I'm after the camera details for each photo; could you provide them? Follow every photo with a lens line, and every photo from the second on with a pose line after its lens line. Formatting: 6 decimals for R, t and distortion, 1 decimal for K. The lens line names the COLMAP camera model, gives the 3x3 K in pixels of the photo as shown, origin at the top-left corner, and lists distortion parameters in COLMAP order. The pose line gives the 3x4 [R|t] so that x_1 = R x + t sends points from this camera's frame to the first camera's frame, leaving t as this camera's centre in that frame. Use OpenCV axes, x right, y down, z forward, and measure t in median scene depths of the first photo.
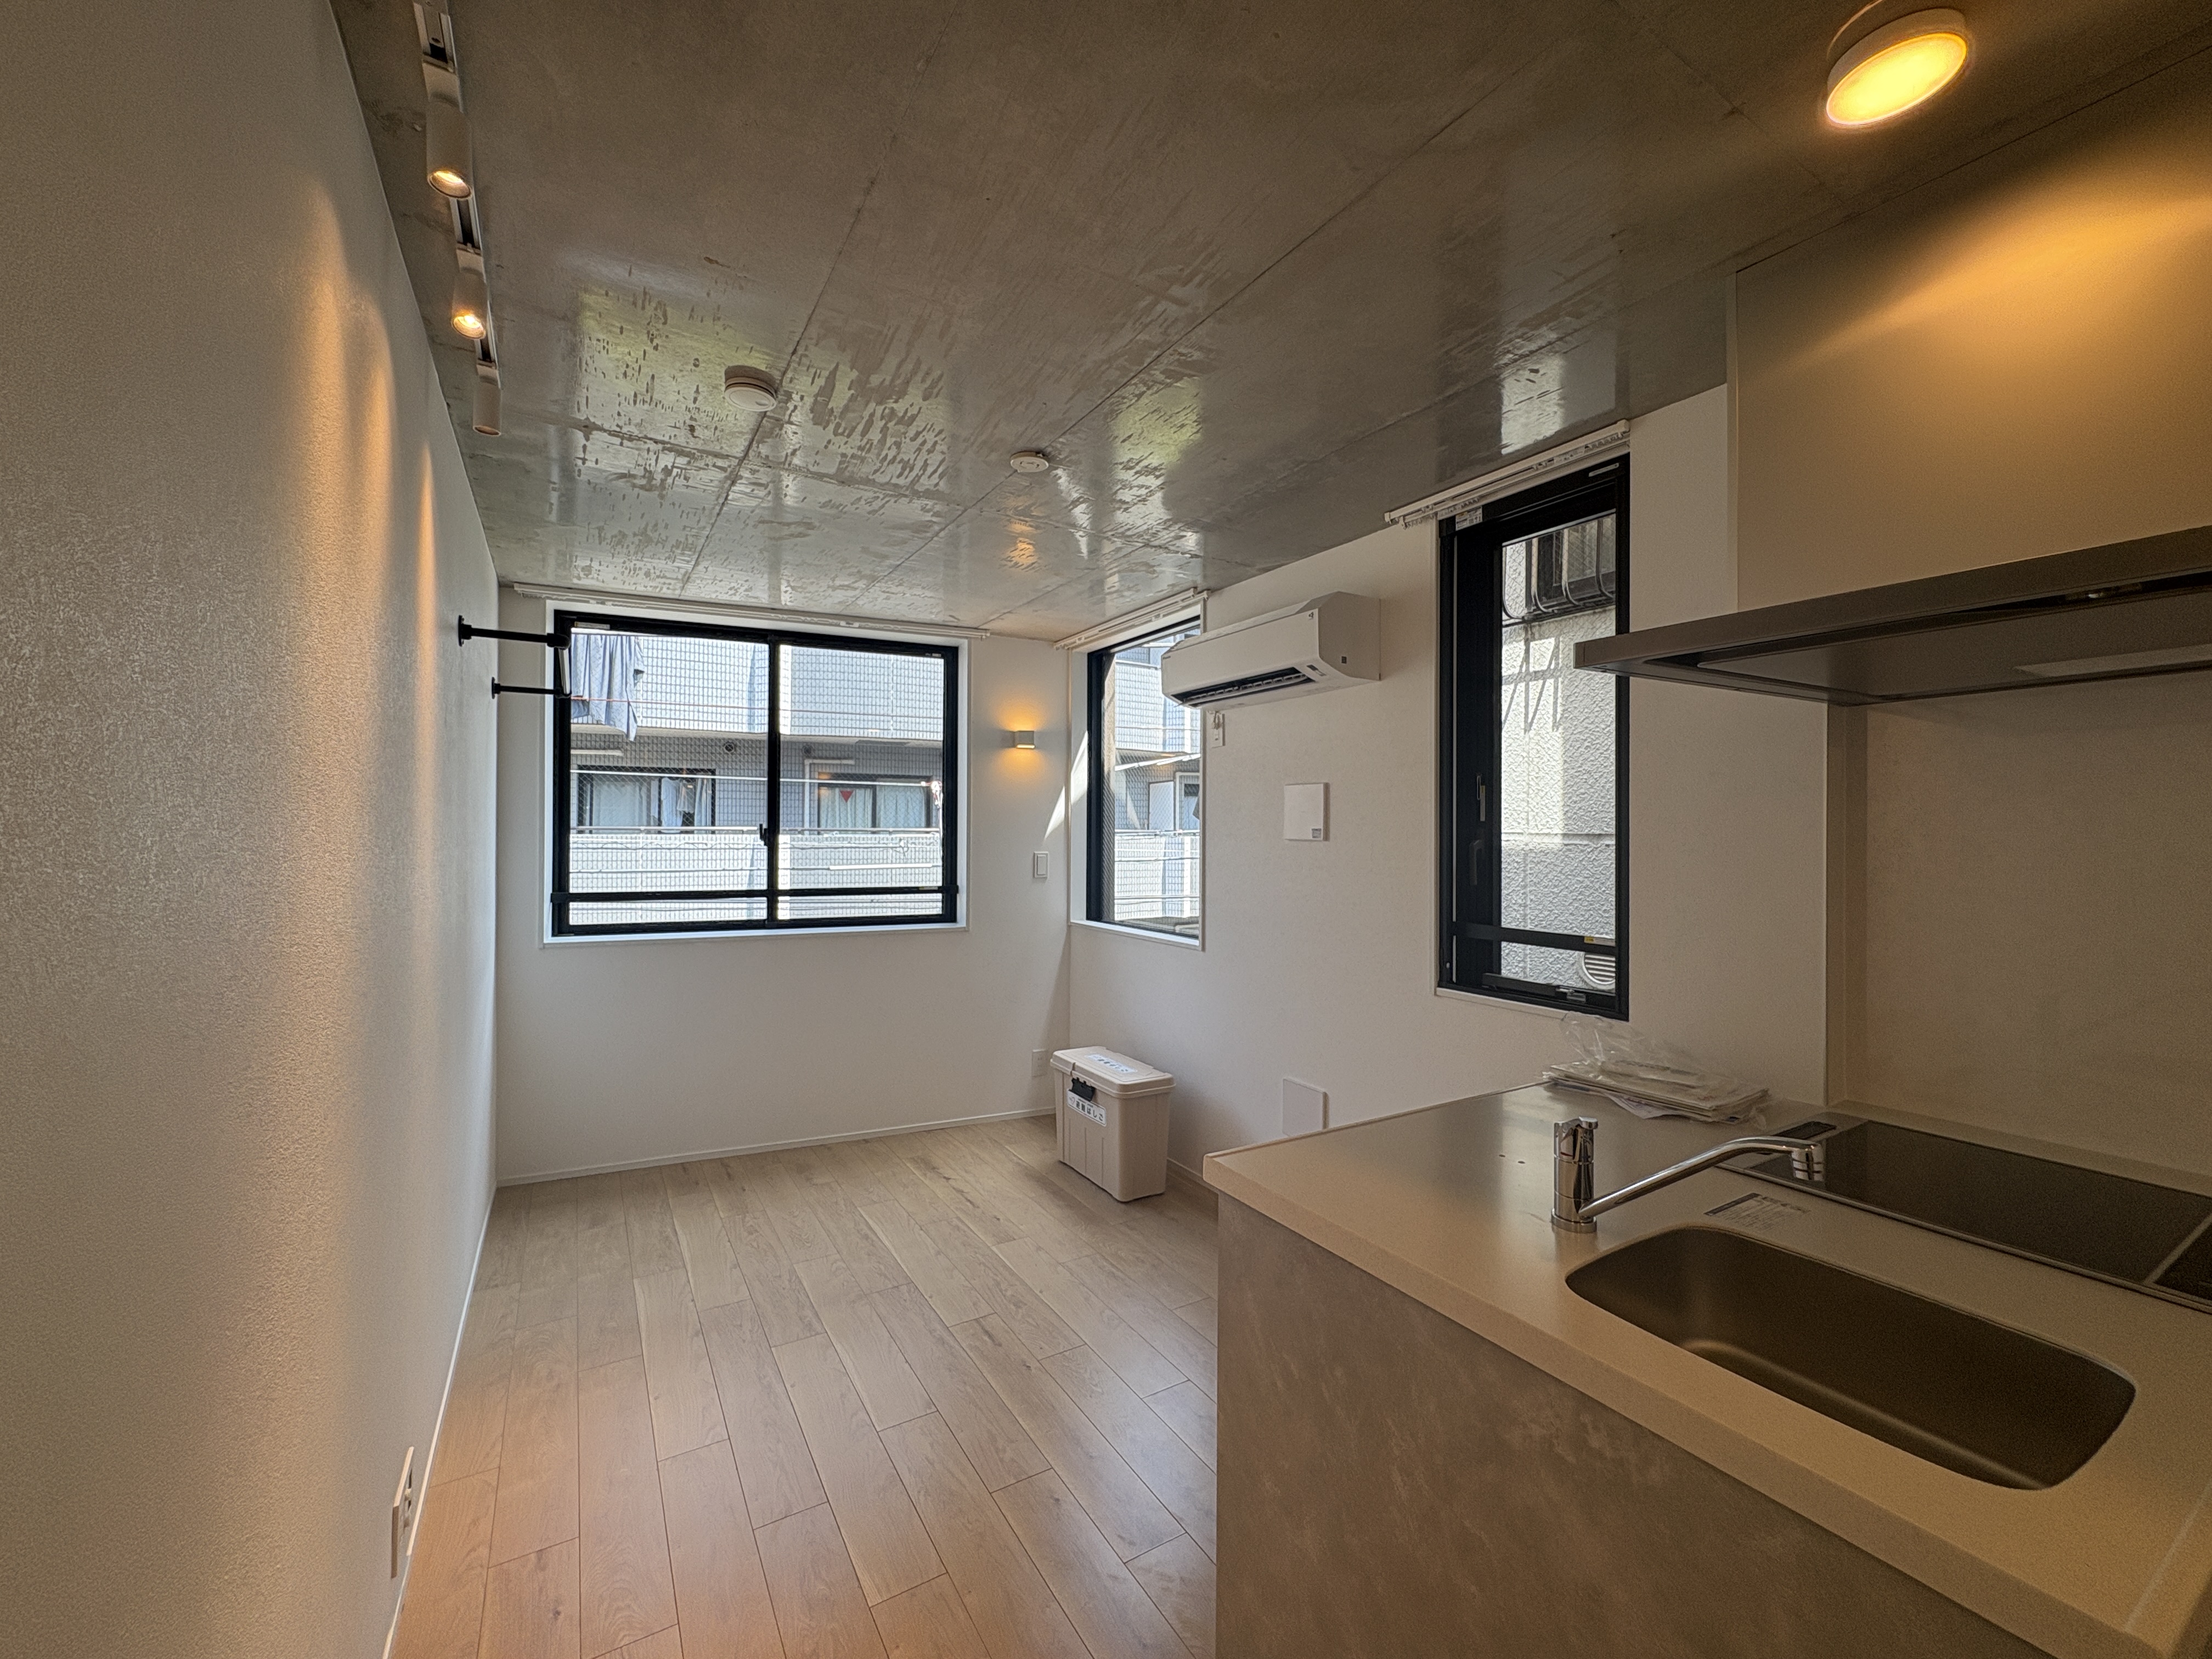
lens RADIAL K [[885.5, 0, 1107.7], [0, 885.5, 828.3], [0, 0, 1]] dist [0.003018, -0.000510]
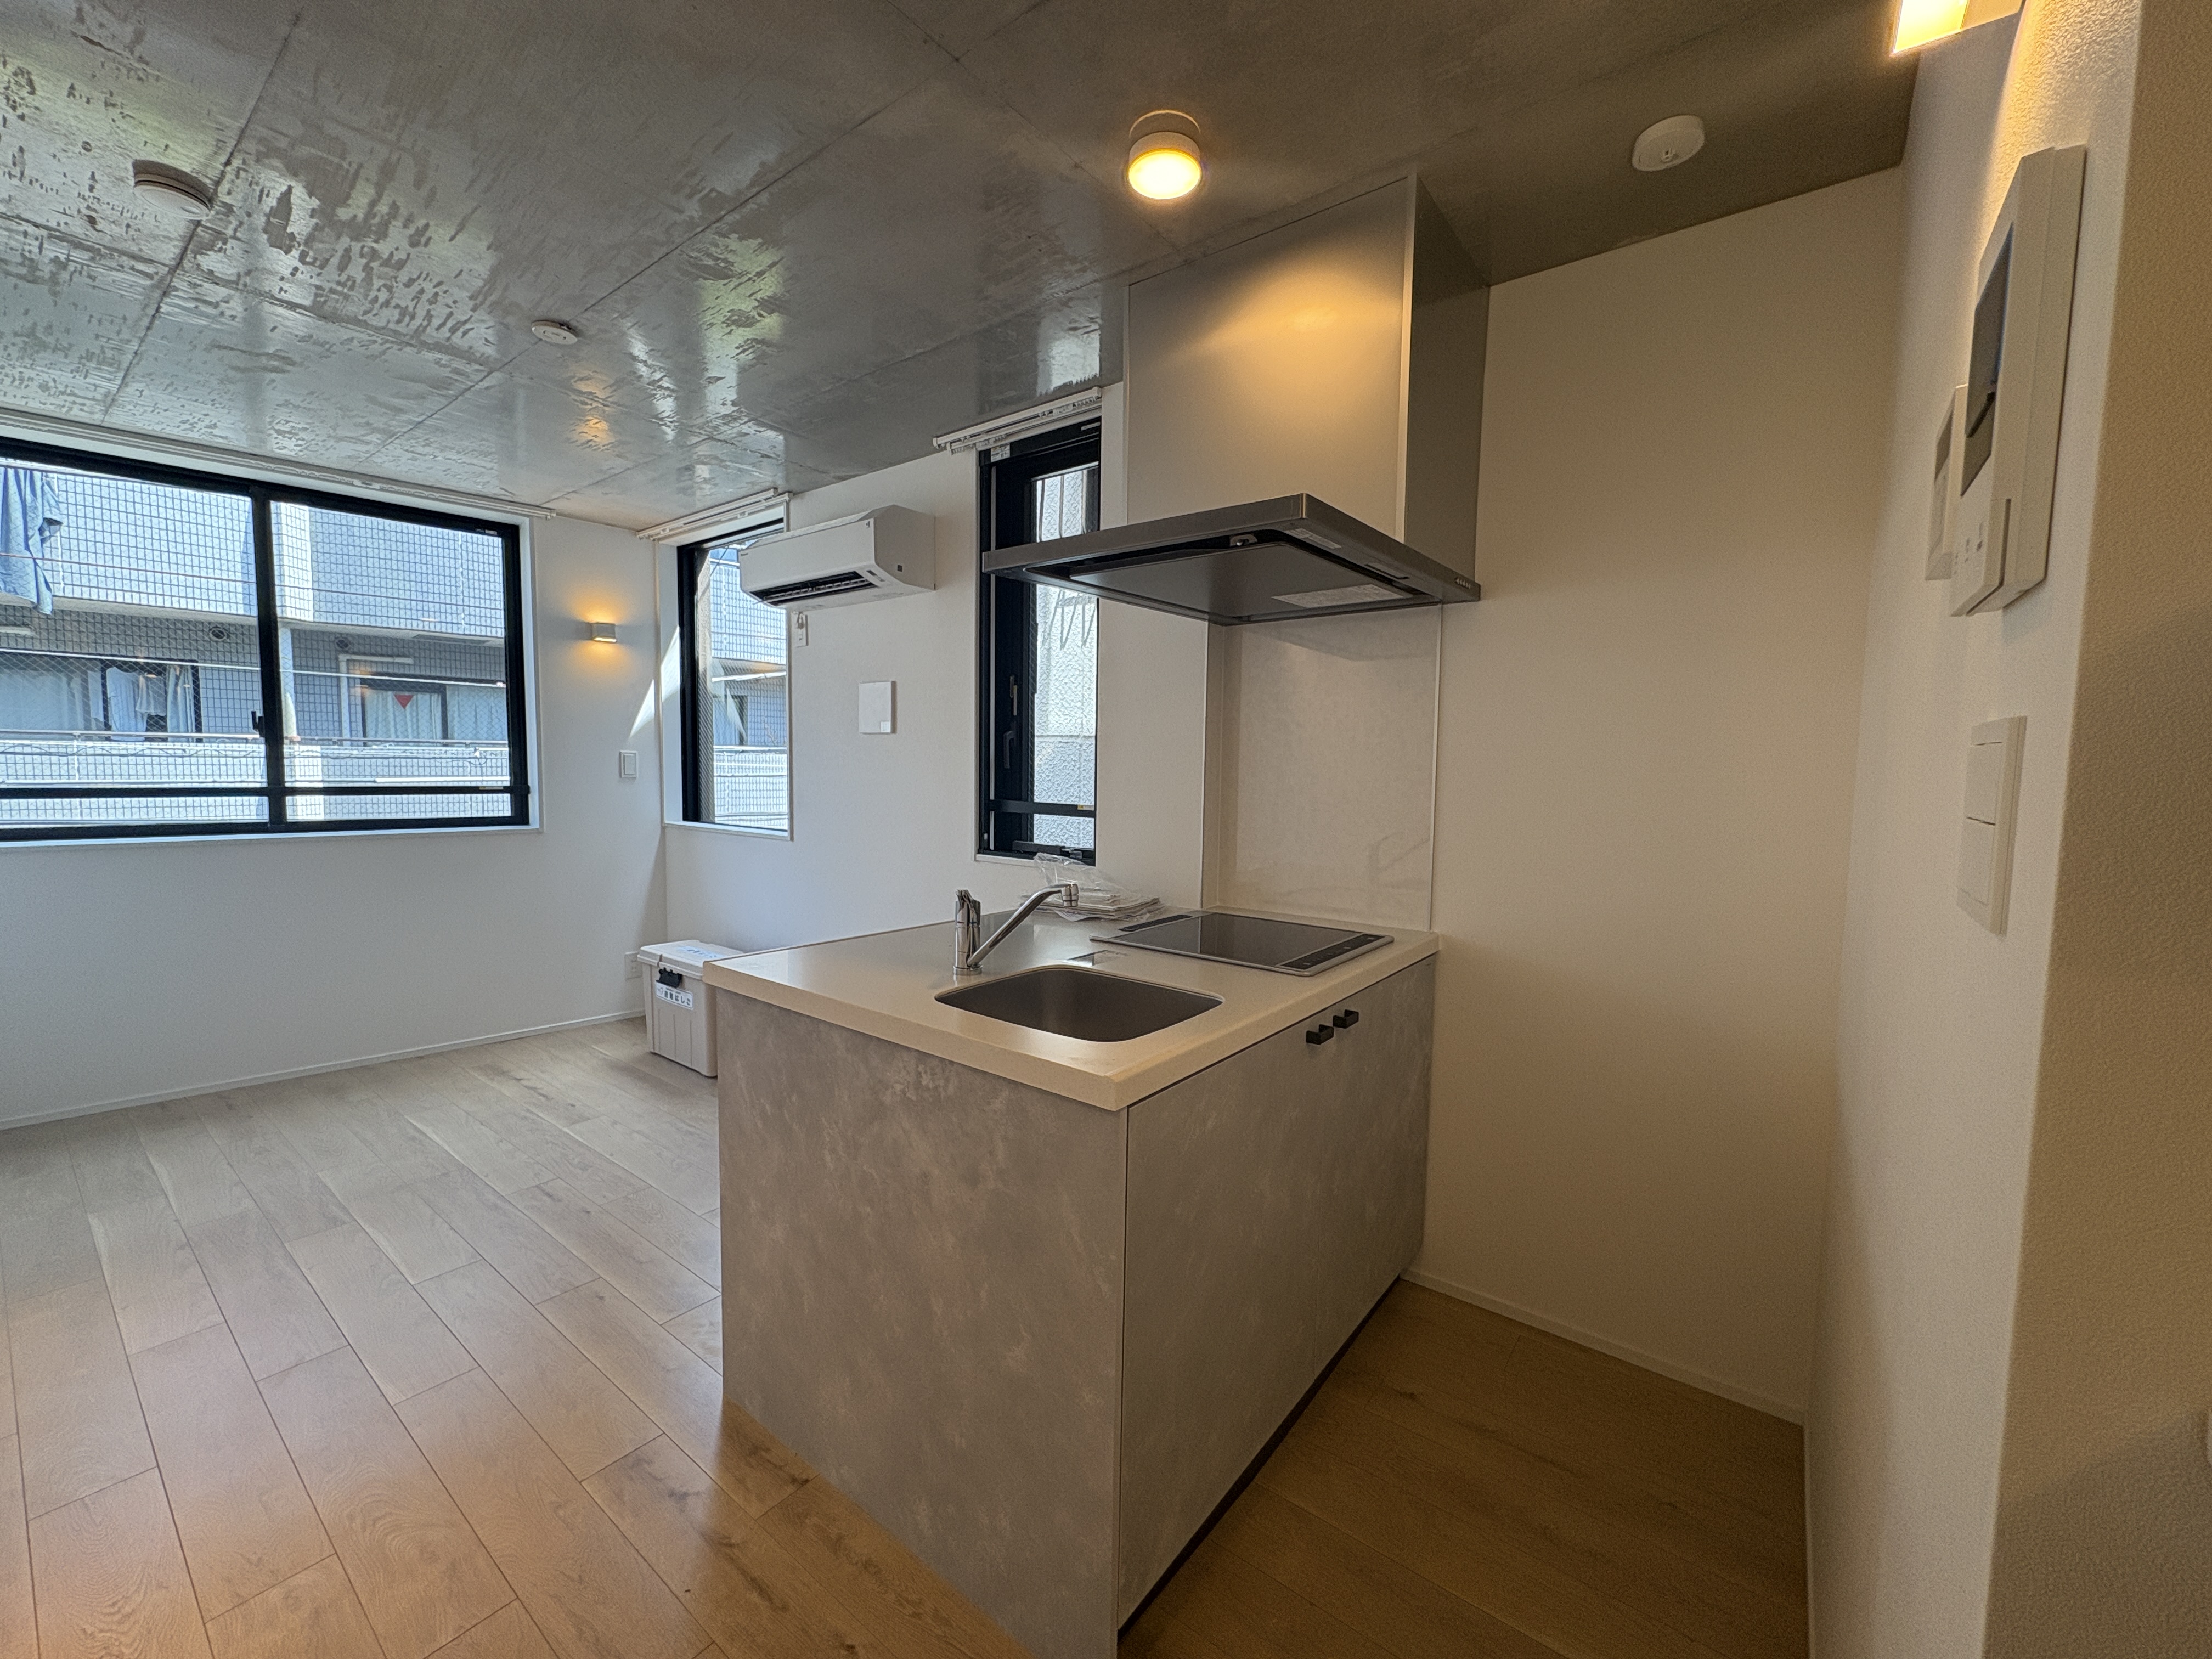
lens RADIAL K [[885.5, 0, 1108.5], [0, 885.5, 828.8], [0, 0, 1]] dist [0.003018, -0.000510]
pose [[0.931933, -0.017812, 0.362192, 0.074708], [-0.011759, 0.996783, 0.079277, 0.034420], [-0.362439, -0.078140, 0.928726, -0.120210]]
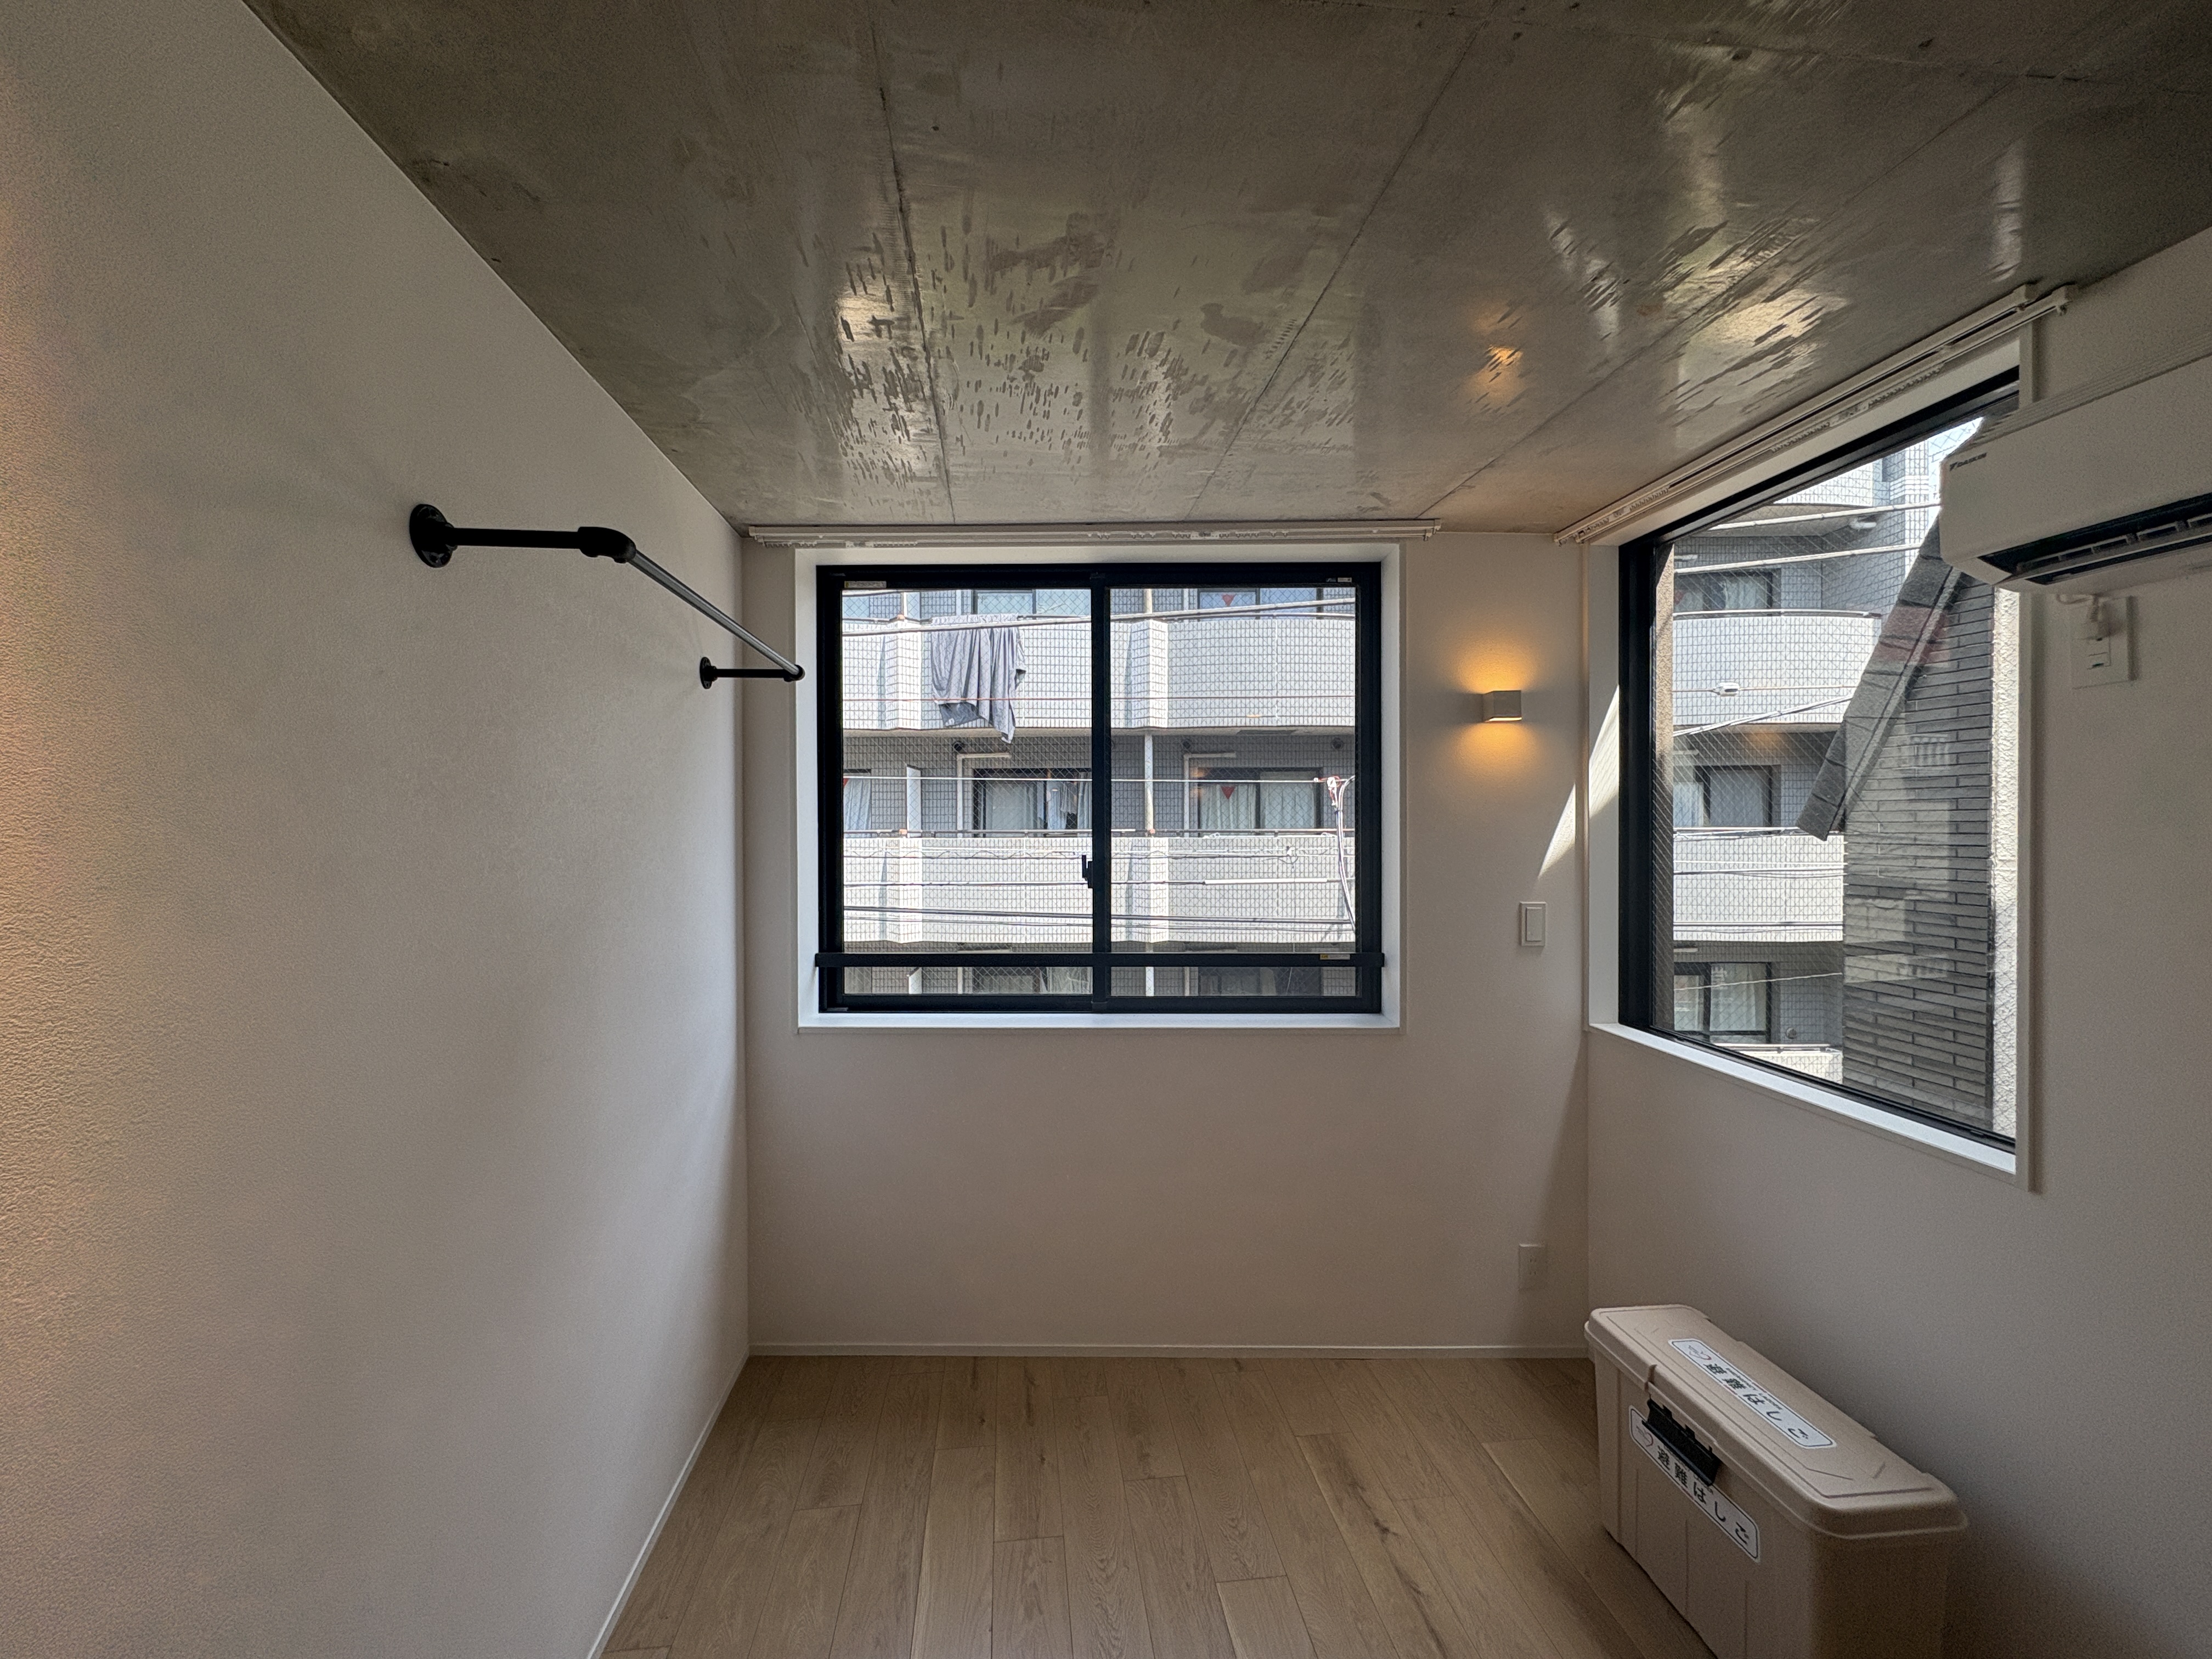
lens RADIAL K [[885.5, 0, 1111.6], [0, 885.5, 828.2], [0, 0, 1]] dist [0.003018, -0.000510]
pose [[0.910682, -0.005103, -0.413077, -0.104599], [0.009421, 0.999920, 0.008417, -0.034724], [0.413001, -0.011557, 0.910657, 0.441174]]
